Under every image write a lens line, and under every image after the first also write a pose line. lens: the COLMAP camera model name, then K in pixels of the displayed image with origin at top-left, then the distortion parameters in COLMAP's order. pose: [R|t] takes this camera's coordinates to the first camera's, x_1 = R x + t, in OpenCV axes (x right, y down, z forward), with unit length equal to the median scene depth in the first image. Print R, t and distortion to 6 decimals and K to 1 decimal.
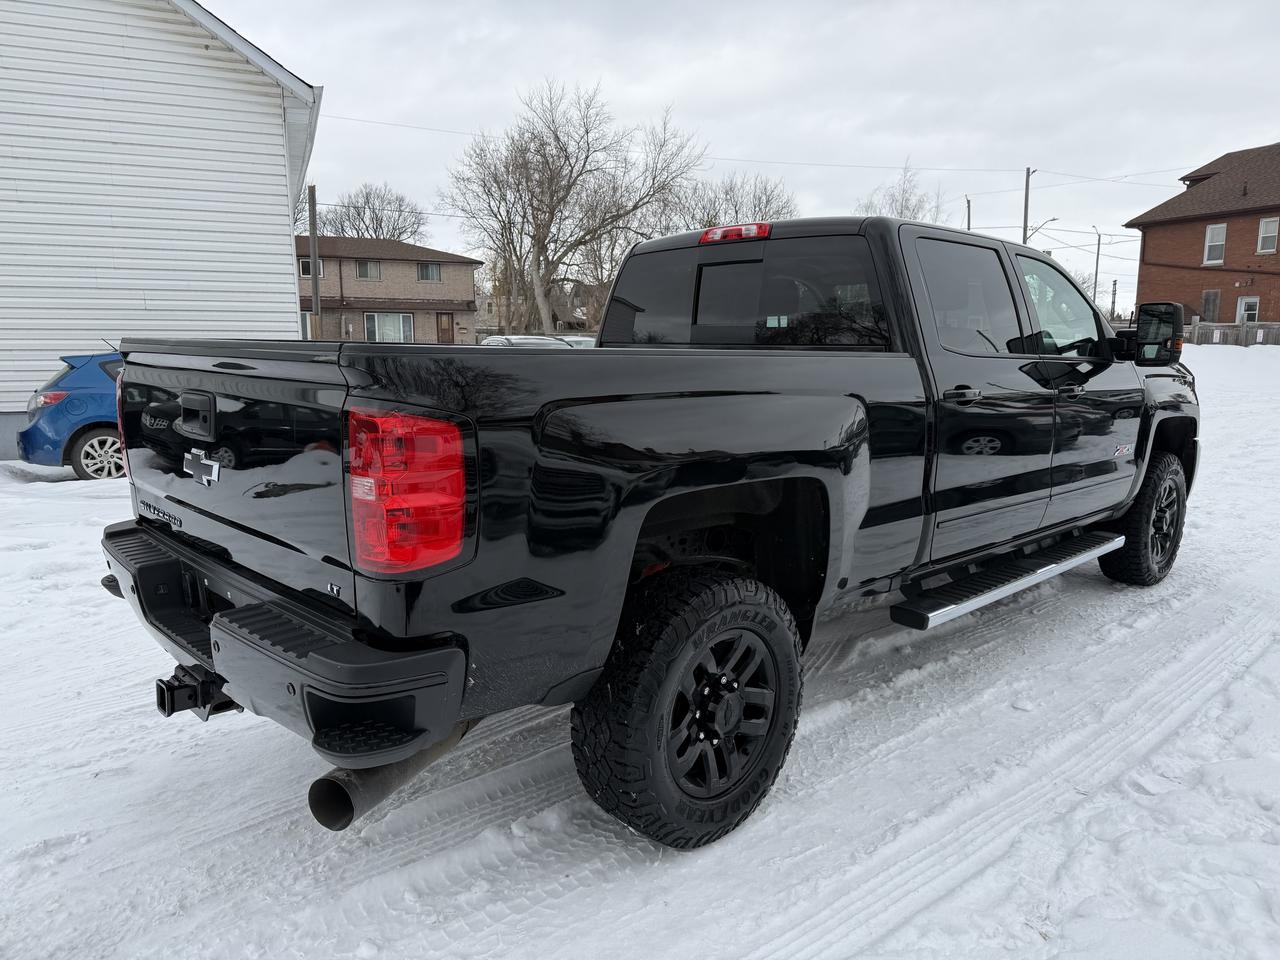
lens RADIAL K [[898.5, 0, 645.4], [0, 898.5, 474.0], [0, 0, 1]] dist [0.063563, -0.090372]
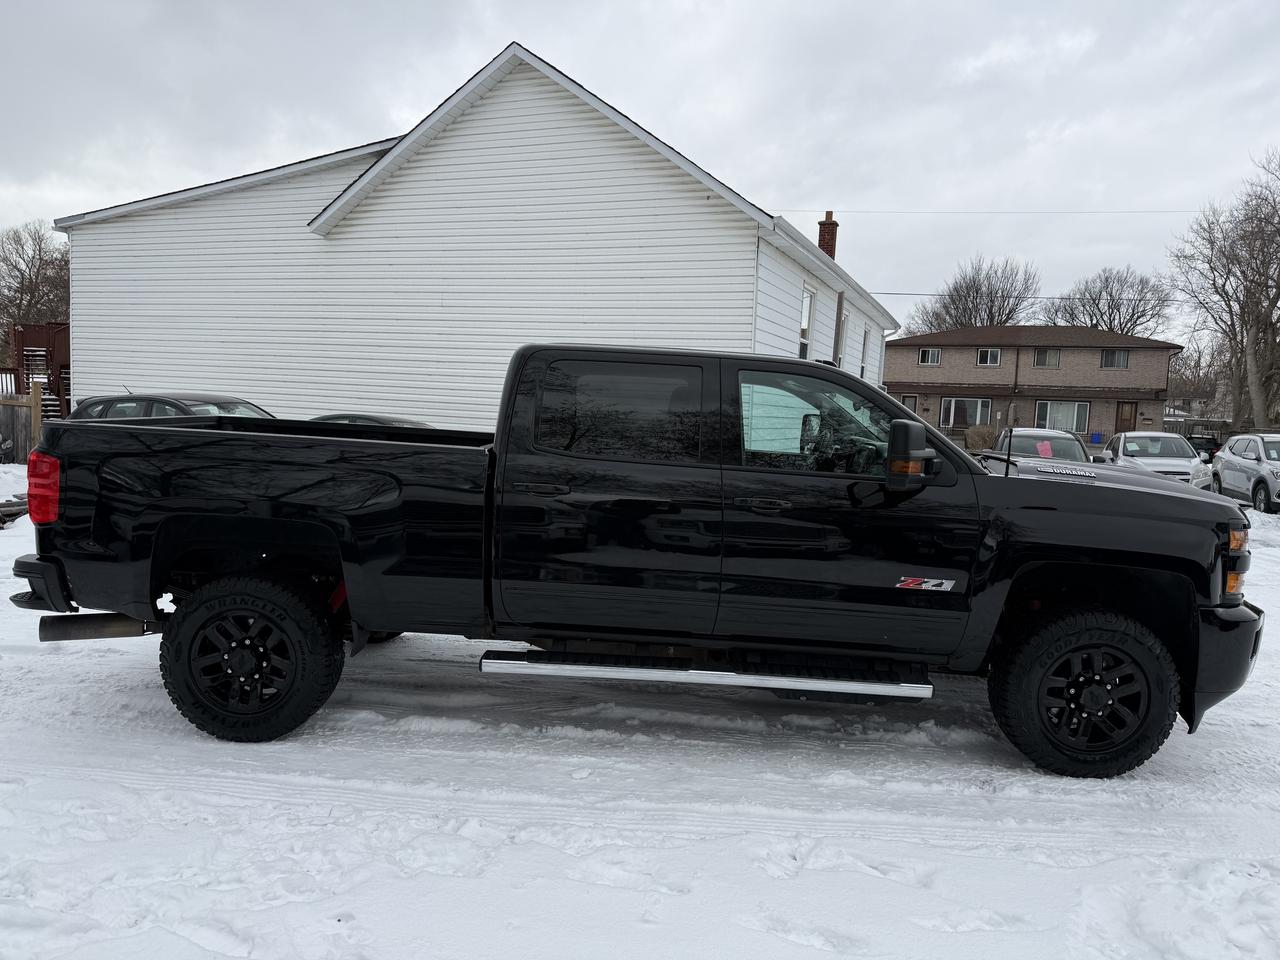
lens RADIAL K [[898.5, 0, 645.4], [0, 898.5, 474.0], [0, 0, 1]] dist [0.063563, -0.090372]
pose [[0.695313, 0.078834, -0.714370, 0.104472], [-0.144726, 0.988963, -0.031728, -0.006714], [0.703984, 0.125449, 0.699048, 0.021619]]
